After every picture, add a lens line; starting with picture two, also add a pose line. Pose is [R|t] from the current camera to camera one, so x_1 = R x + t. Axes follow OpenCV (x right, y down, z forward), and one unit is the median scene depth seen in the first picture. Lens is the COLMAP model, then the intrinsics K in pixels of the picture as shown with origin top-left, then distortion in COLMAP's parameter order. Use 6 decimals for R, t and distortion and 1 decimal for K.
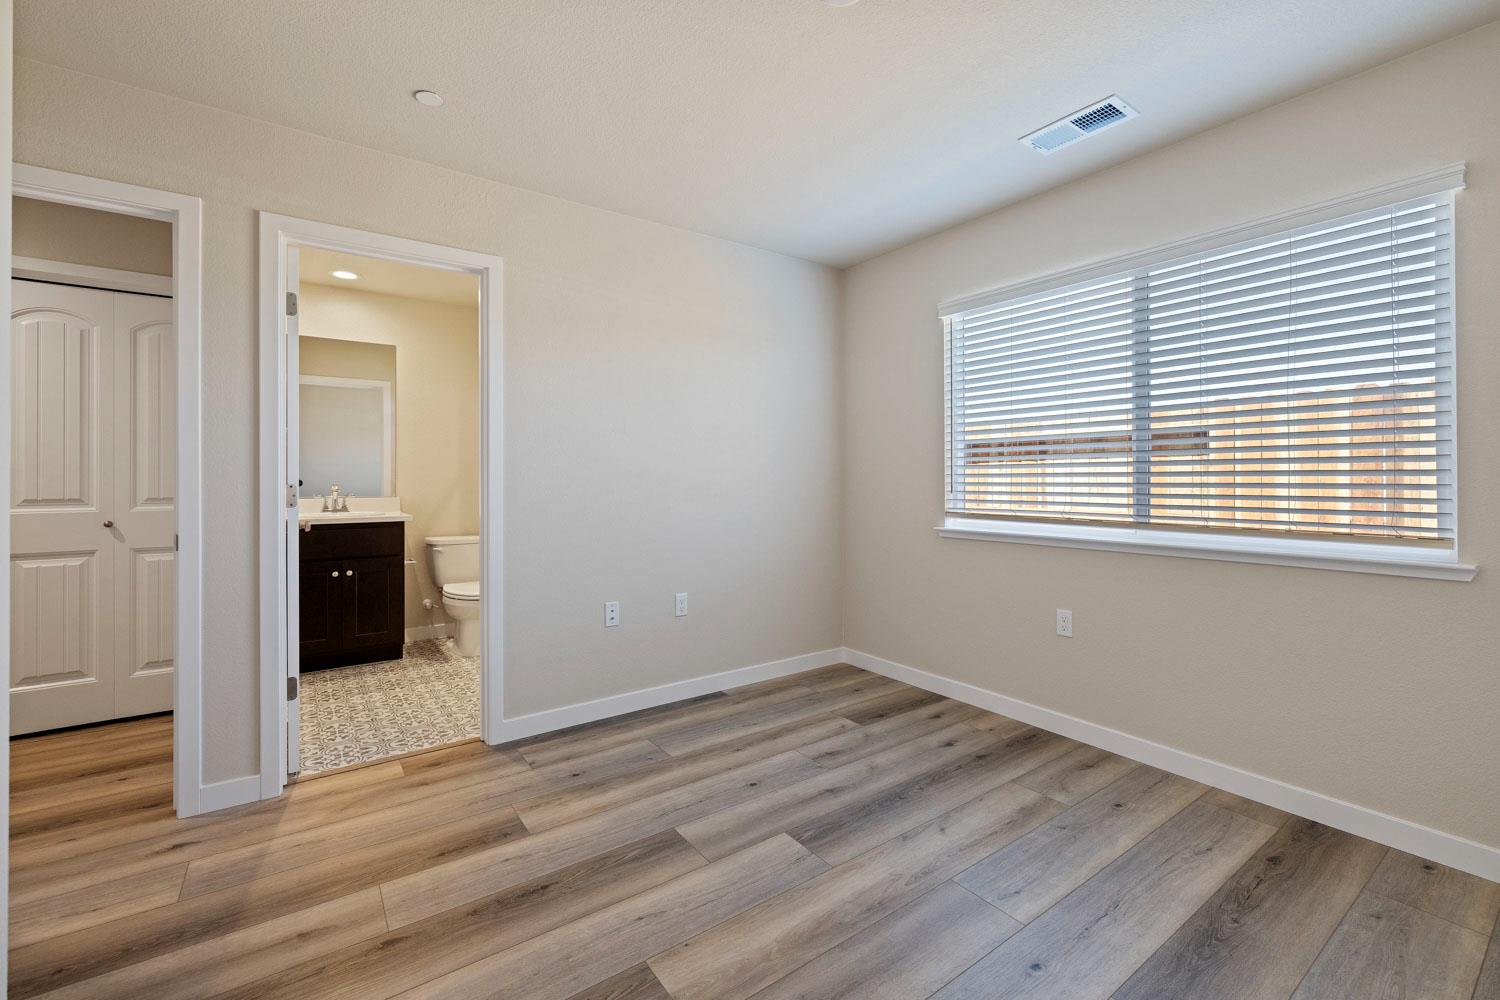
lens RADIAL K [[626.1, 0, 745.1], [0, 626.1, 476.7], [0, 0, 1]] dist [0.001541, 0.000400]
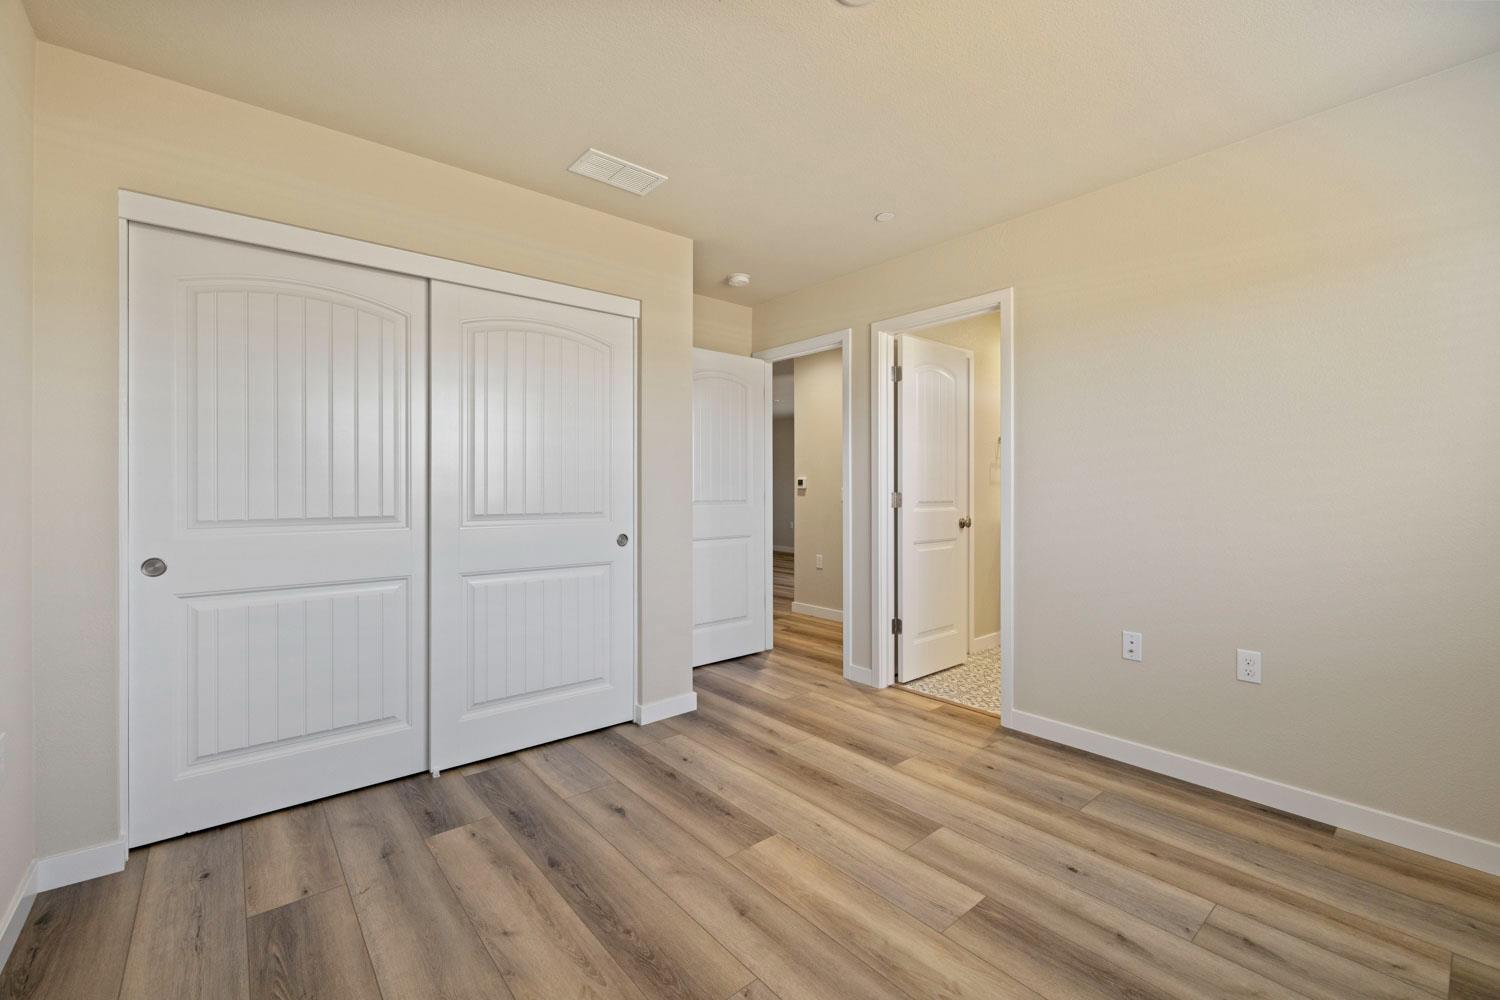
lens RADIAL K [[626.1, 0, 747.0], [0, 626.1, 493.8], [0, 0, 1]] dist [0.001541, 0.000400]
pose [[0.081917, 0.008827, -0.996600, 0.736753], [0.002419, 0.999956, 0.009055, 0.000535], [0.996636, -0.003152, 0.081892, 0.492462]]
